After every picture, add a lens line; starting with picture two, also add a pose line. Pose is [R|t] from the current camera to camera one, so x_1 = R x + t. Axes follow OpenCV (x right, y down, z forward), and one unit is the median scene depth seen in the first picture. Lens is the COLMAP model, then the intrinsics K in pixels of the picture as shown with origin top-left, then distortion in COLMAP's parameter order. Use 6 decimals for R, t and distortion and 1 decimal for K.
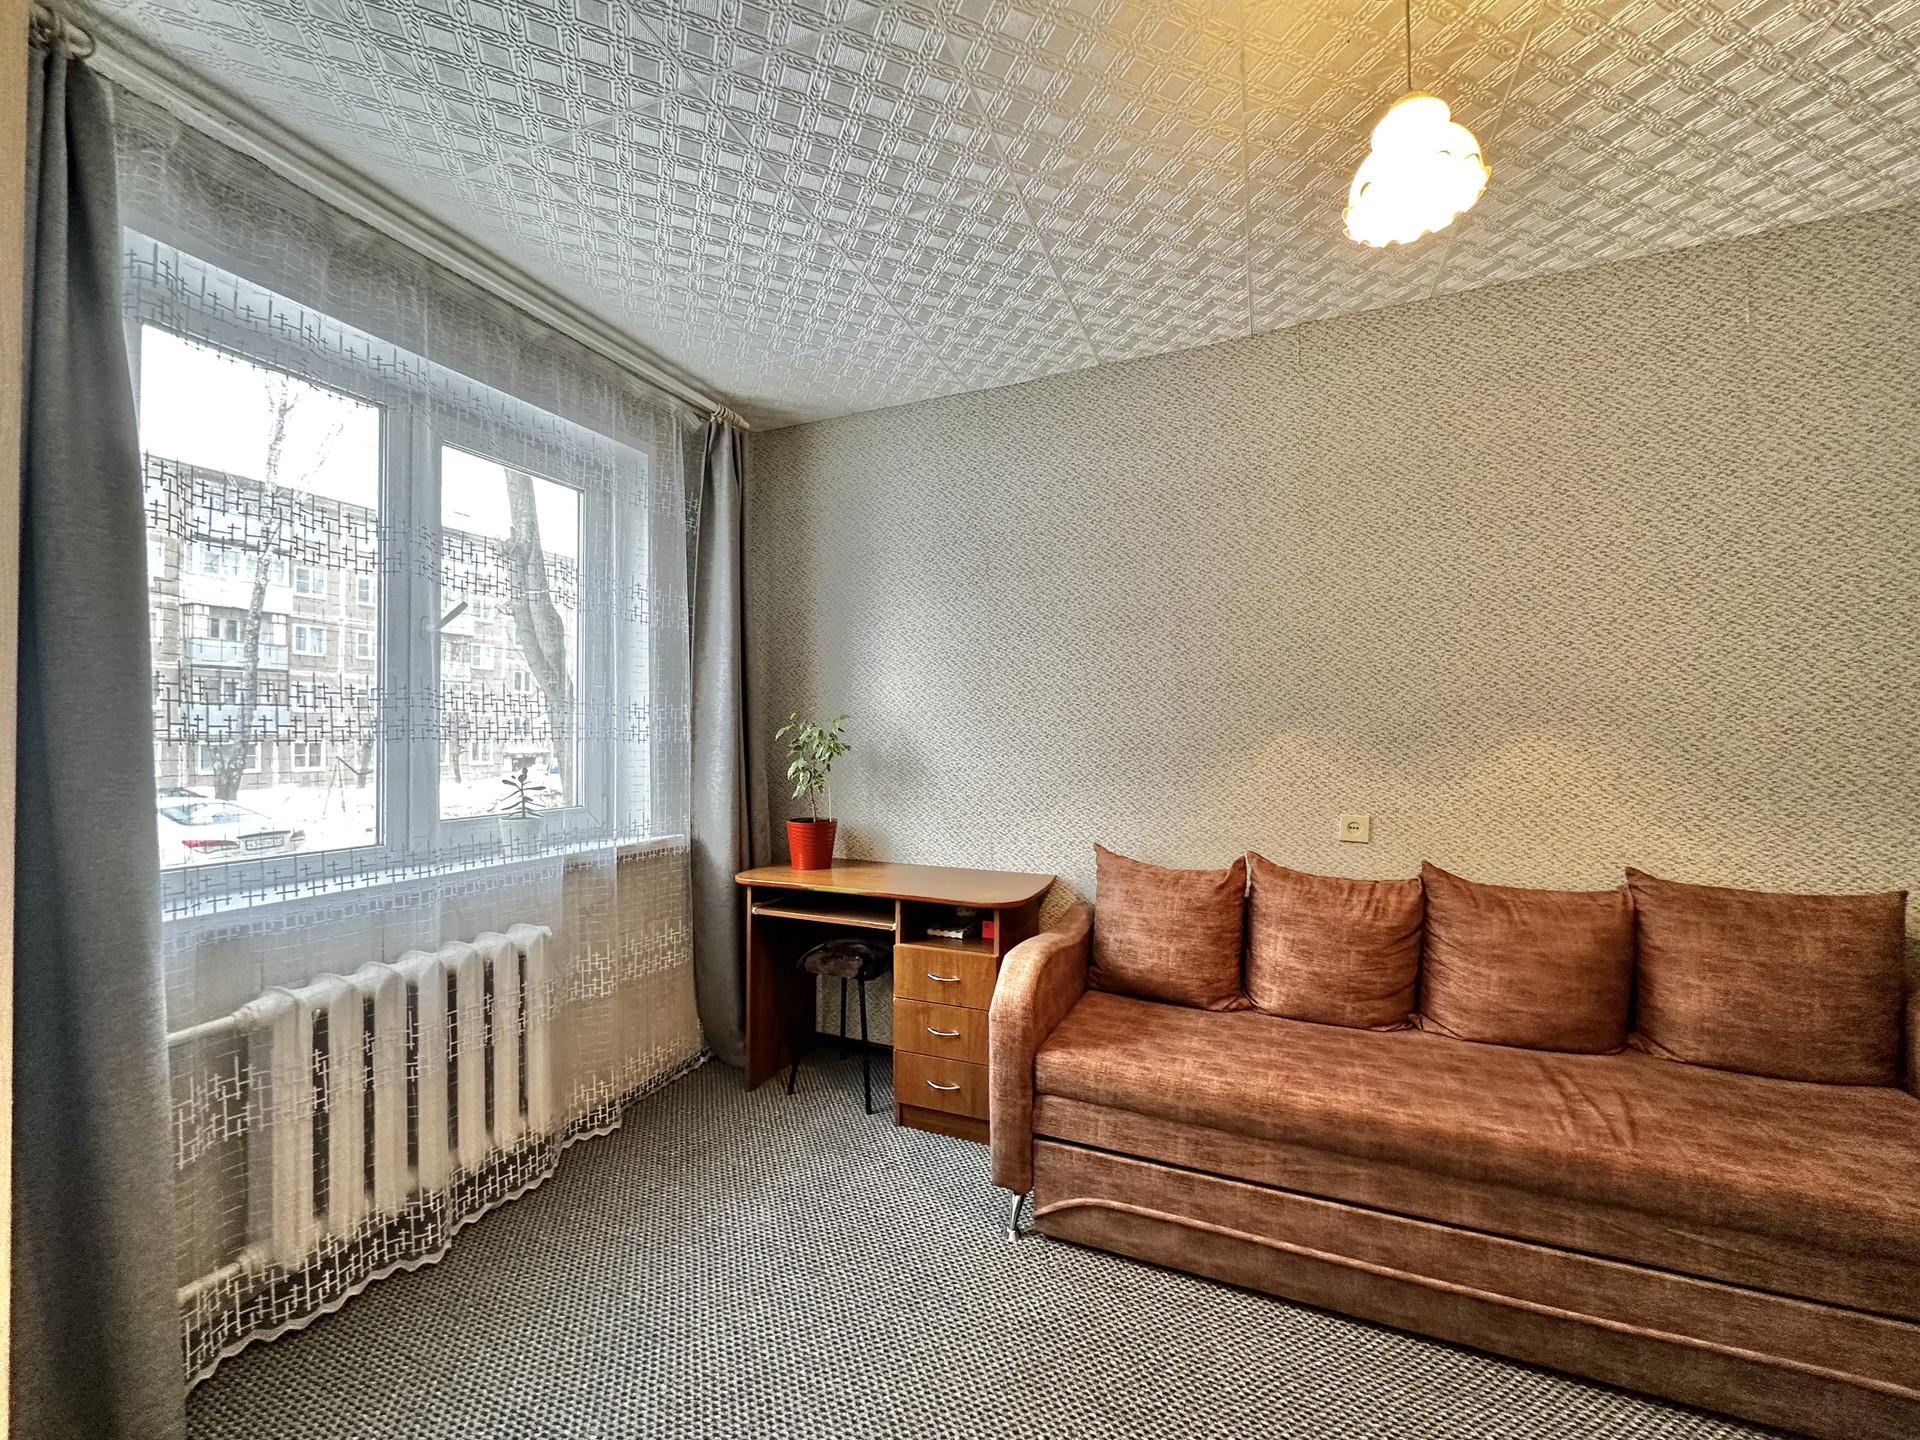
lens RADIAL K [[765.3, 0, 959.6], [0, 765.3, 720.7], [0, 0, 1]] dist [-0.002511, 0.000768]
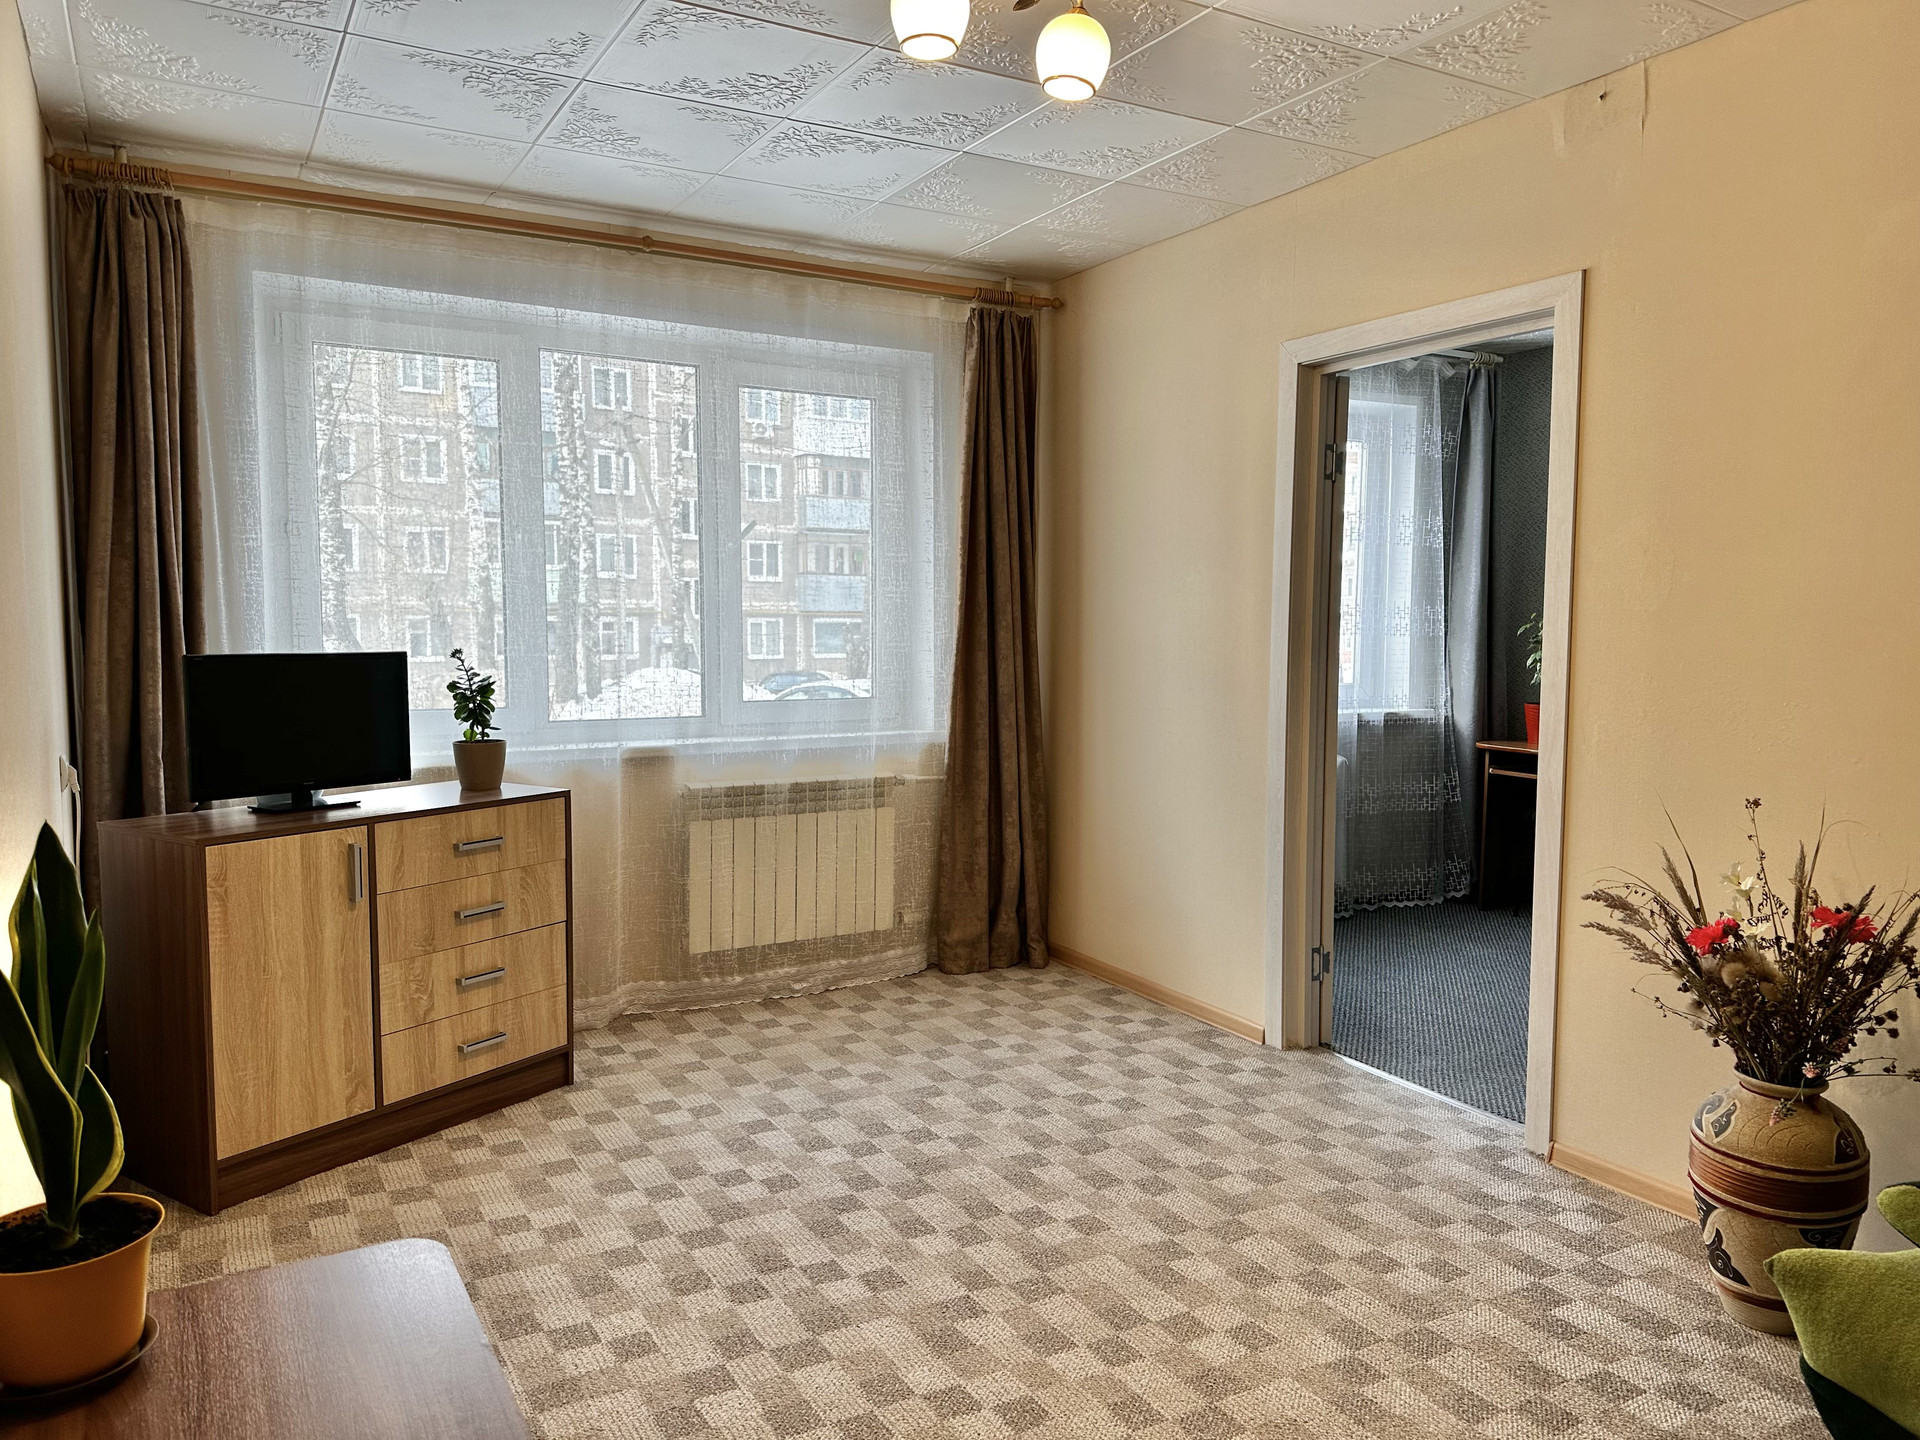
lens RADIAL K [[1341.7, 0, 953.6], [0, 1341.7, 725.2], [0, 0, 1]] dist [0.047684, -0.058138]
pose [[0.799335, 0.058867, -0.597995, 0.441270], [0.002289, 0.994884, 0.100996, -0.067549], [0.600881, -0.082098, 0.795111, -1.634483]]
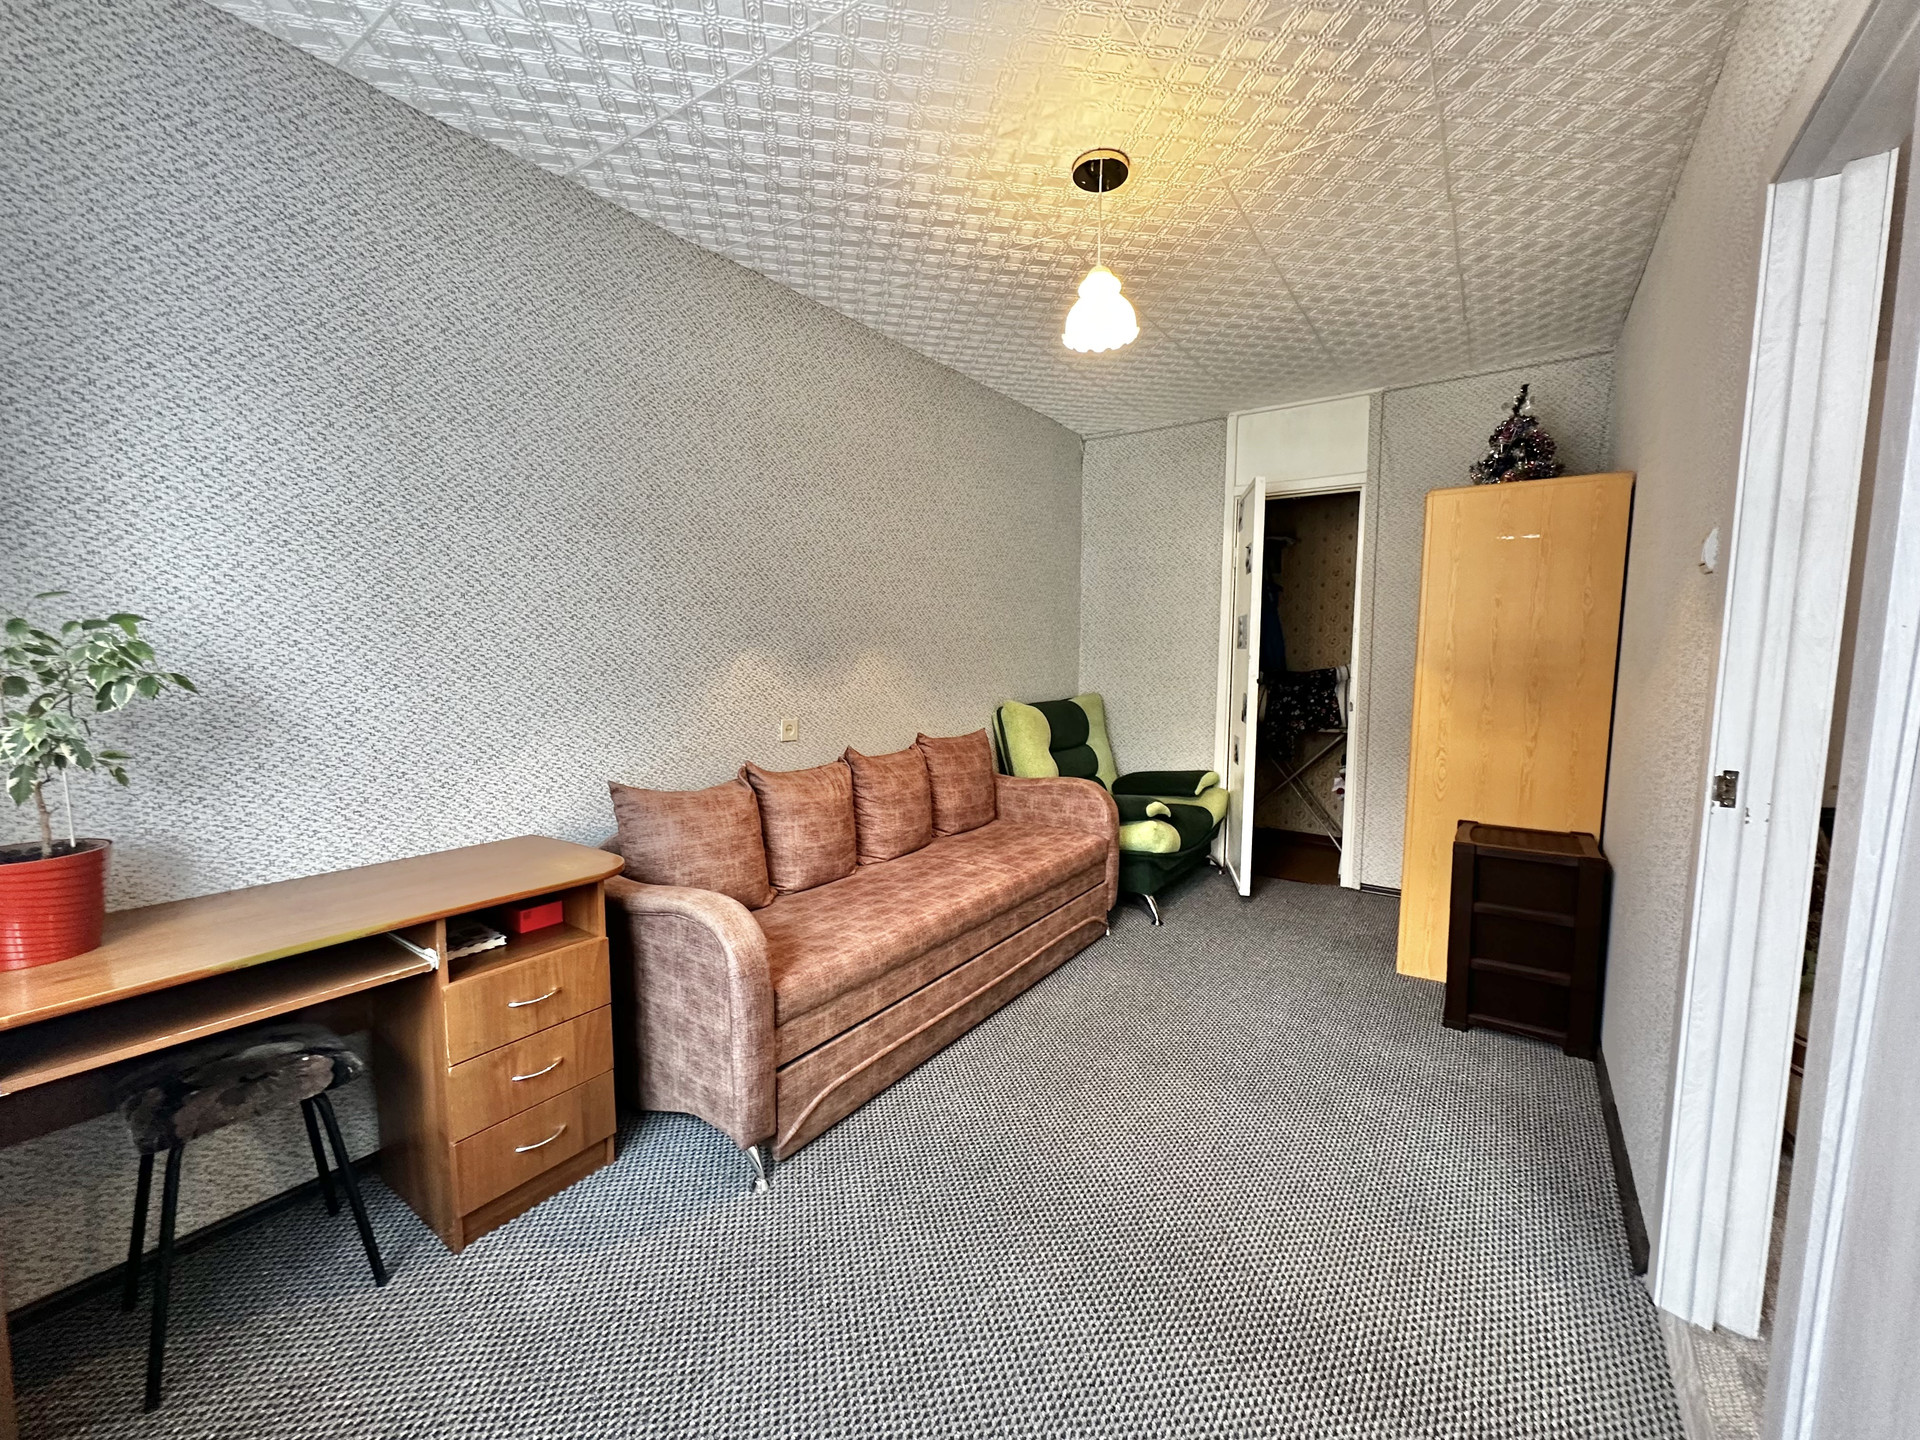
lens RADIAL K [[765.3, 0, 960.7], [0, 765.3, 720.5], [0, 0, 1]] dist [-0.002511, 0.000768]
pose [[0.211392, -0.089918, 0.973257, -0.677797], [-0.020307, 0.995140, 0.096350, 0.002569], [-0.977190, -0.040131, 0.208538, 0.527527]]
